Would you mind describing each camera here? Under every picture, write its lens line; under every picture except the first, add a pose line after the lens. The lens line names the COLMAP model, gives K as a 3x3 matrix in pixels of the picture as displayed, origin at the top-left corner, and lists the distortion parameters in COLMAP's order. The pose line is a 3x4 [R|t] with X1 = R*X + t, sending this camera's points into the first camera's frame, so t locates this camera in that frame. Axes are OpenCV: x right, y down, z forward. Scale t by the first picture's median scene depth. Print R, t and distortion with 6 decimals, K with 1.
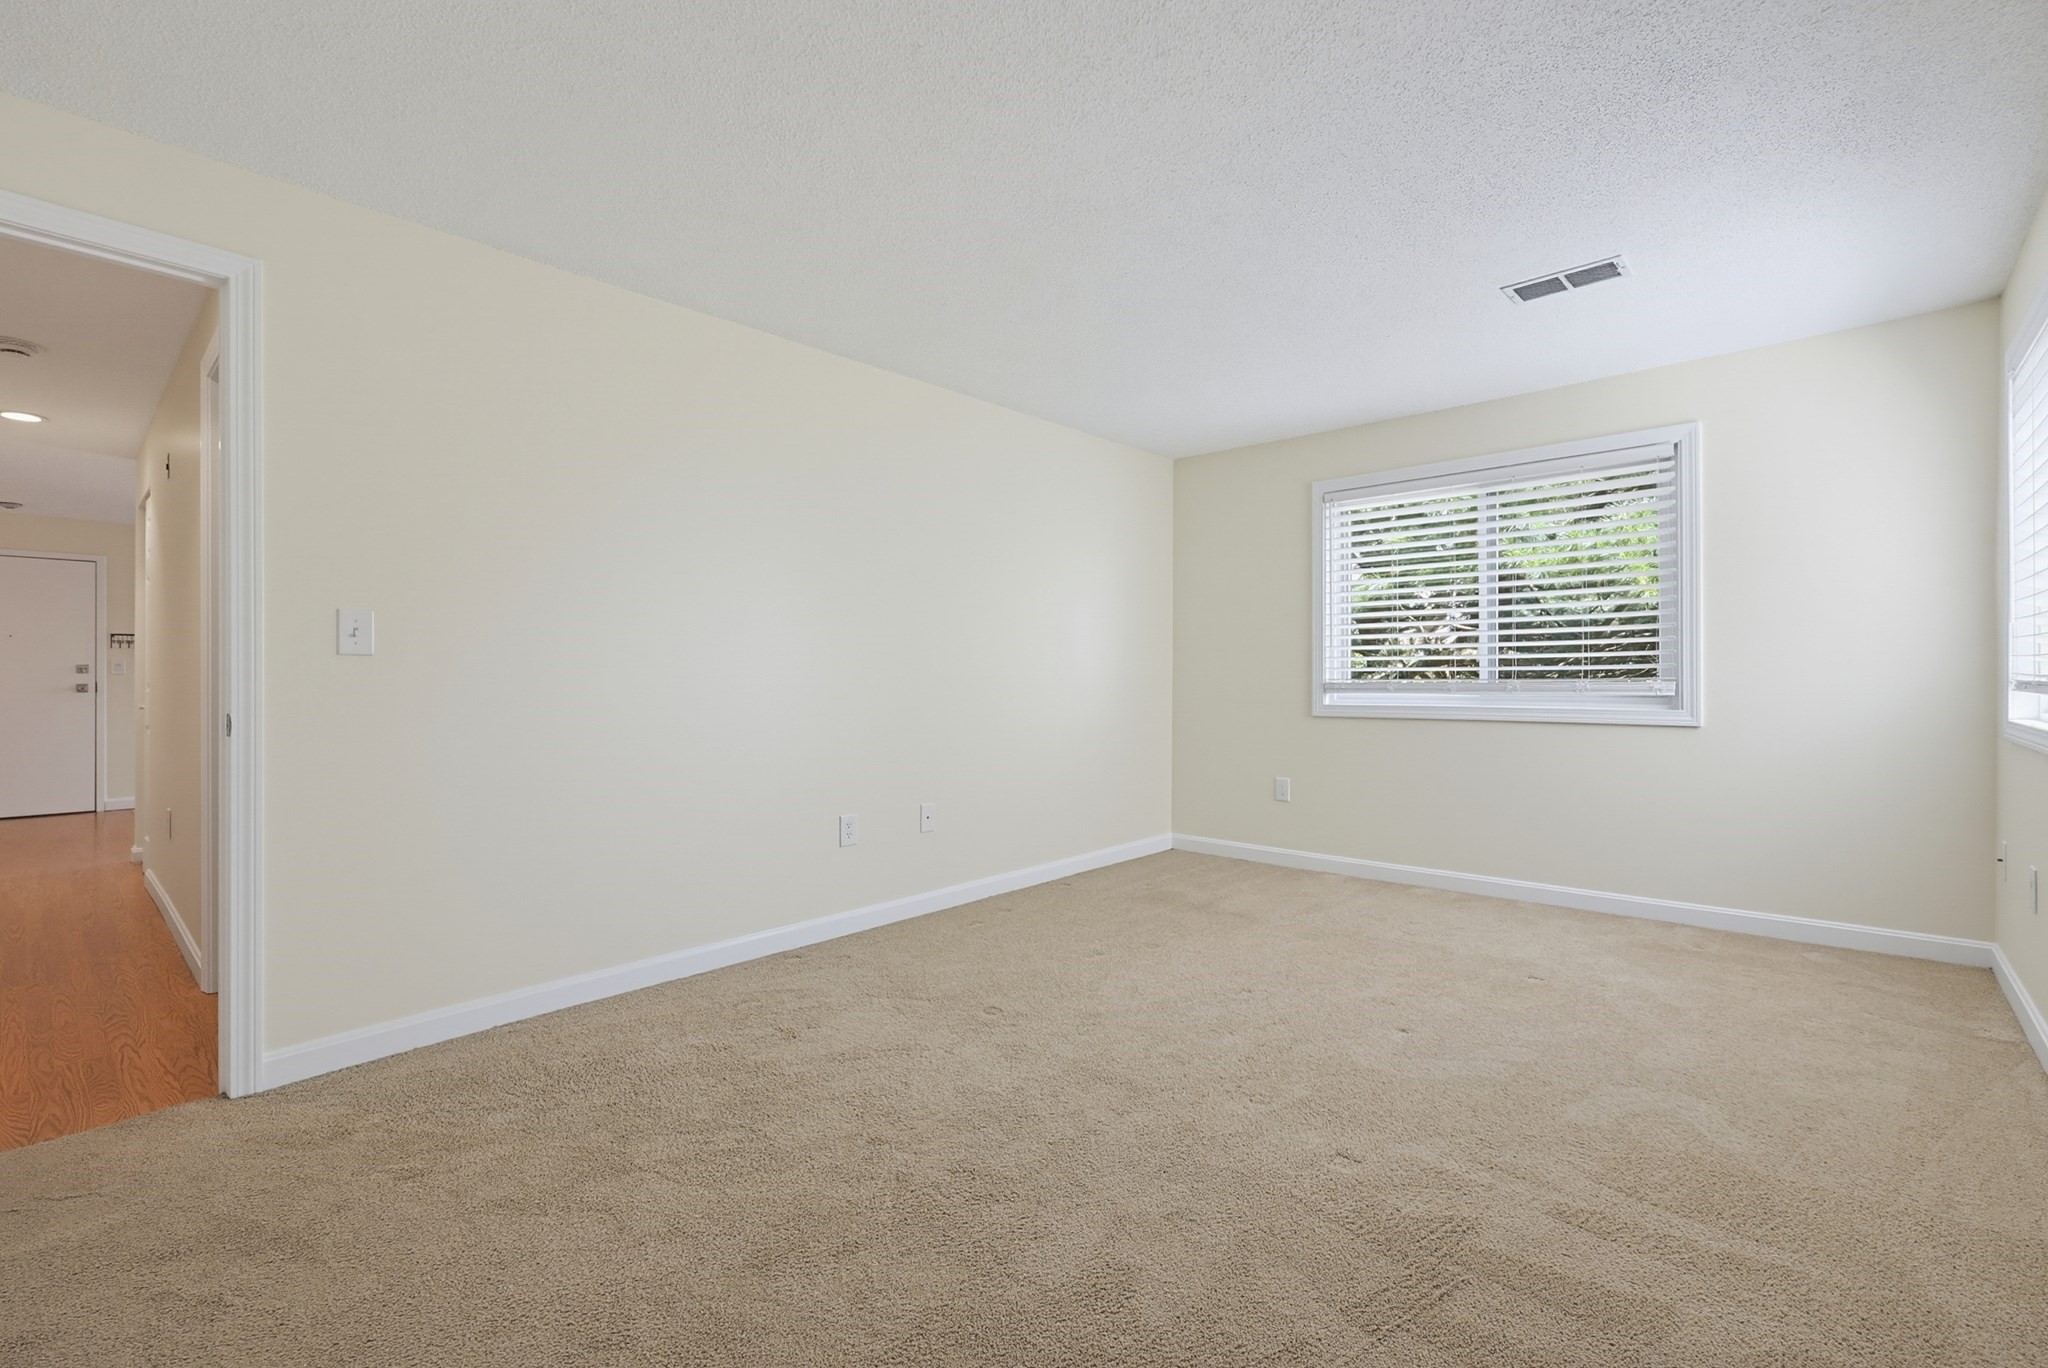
lens RADIAL K [[886.0, 0, 1039.7], [0, 886.0, 677.7], [0, 0, 1]] dist [-0.002663, 0.000263]
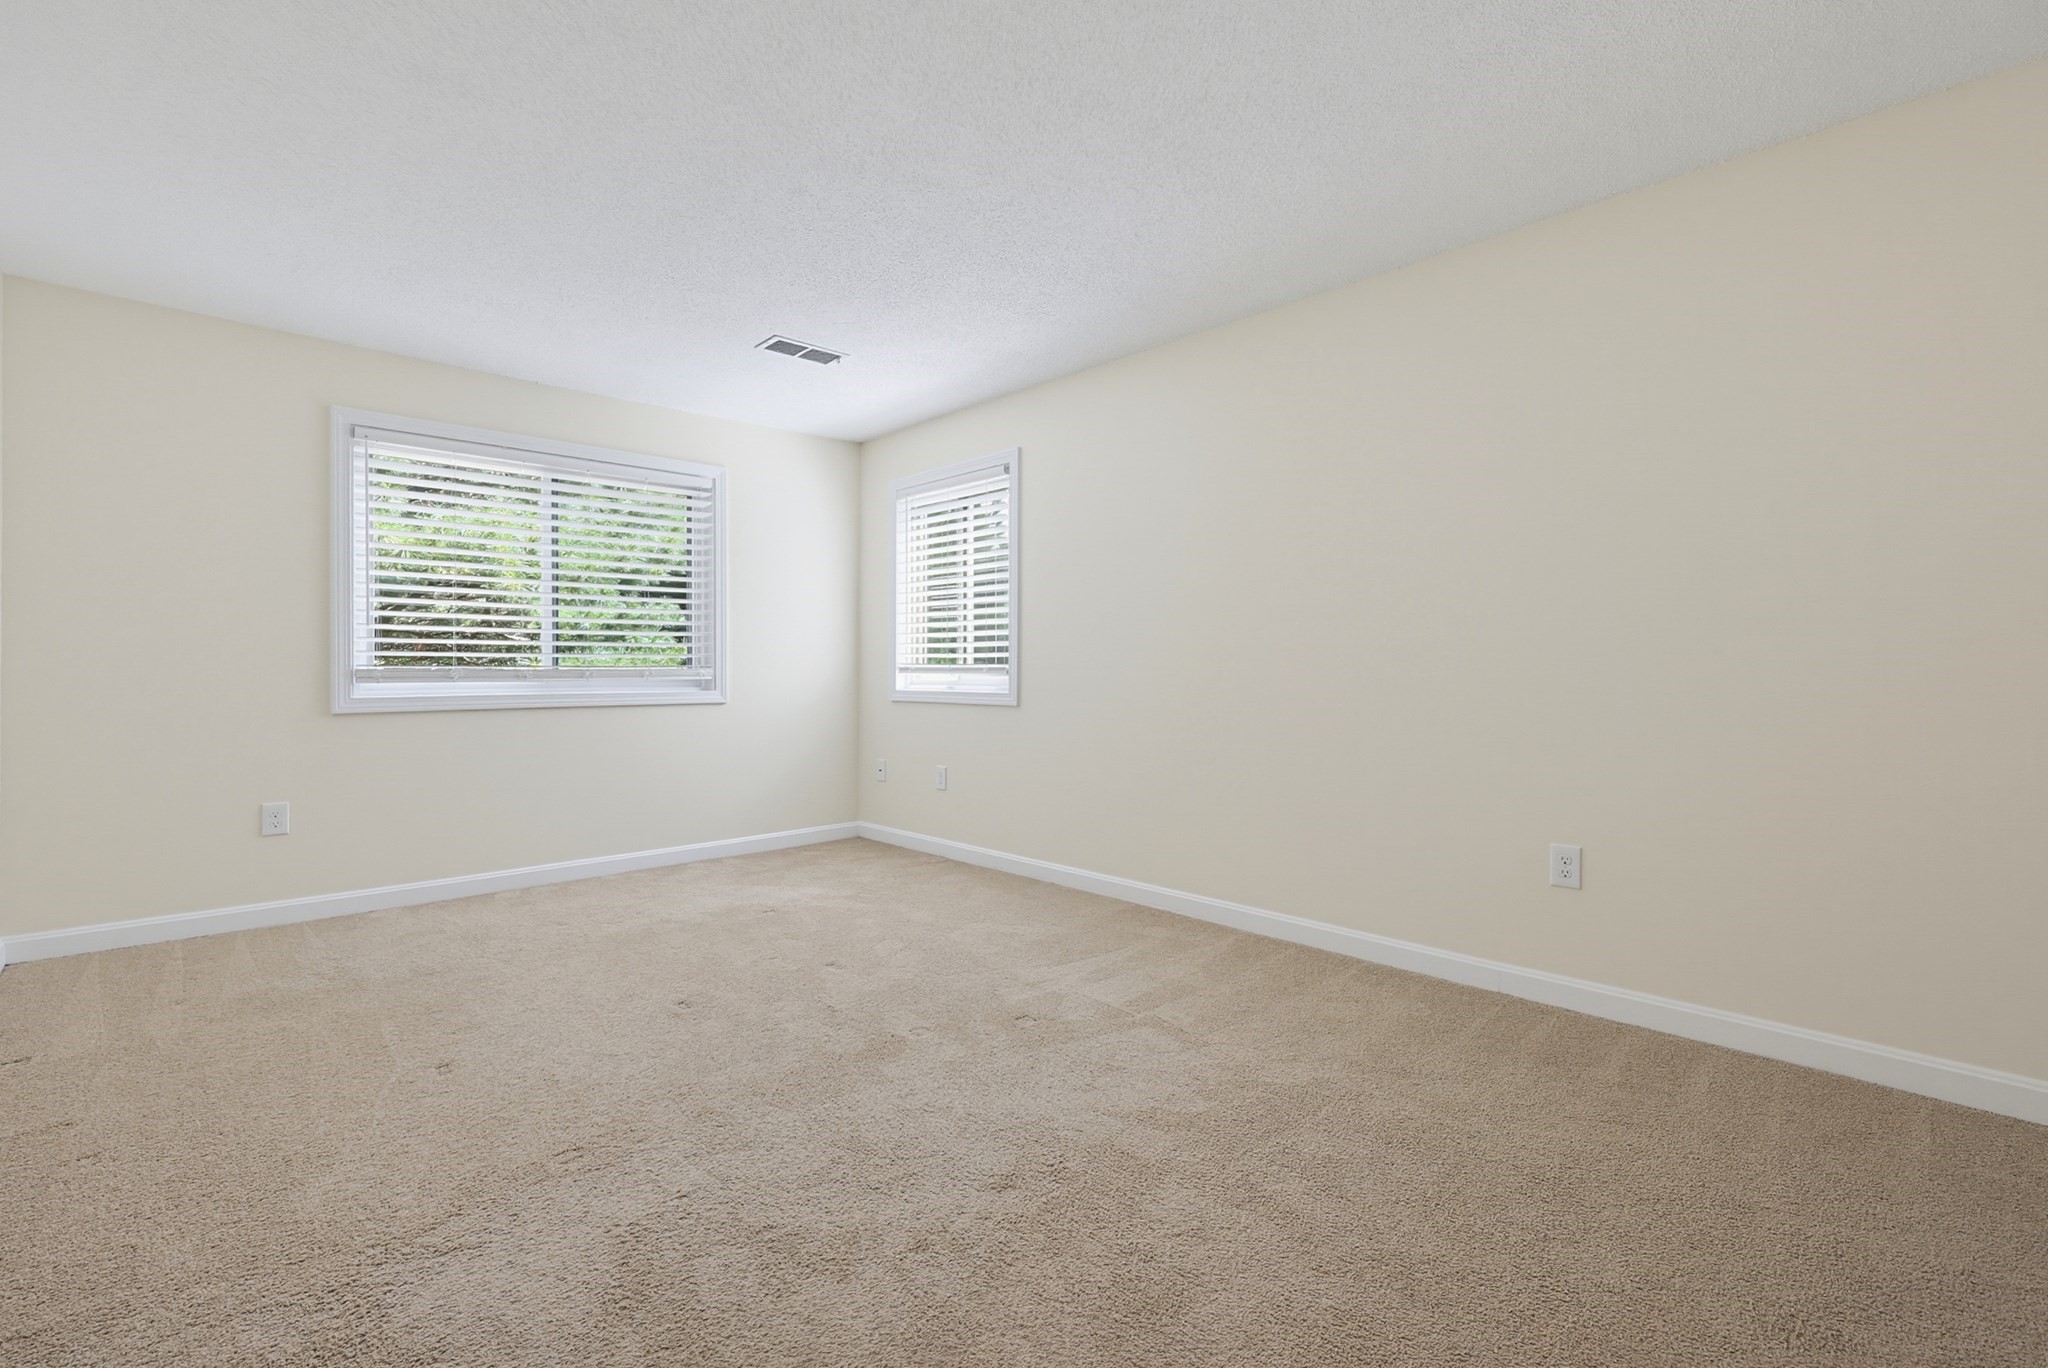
lens RADIAL K [[886.0, 0, 1019.2], [0, 886.0, 674.1], [0, 0, 1]] dist [-0.002663, 0.000263]
pose [[0.104477, -0.004785, 0.994516, -0.489371], [-0.001795, 0.999986, 0.005000, 0.005863], [-0.994526, -0.002308, 0.104467, 0.427557]]
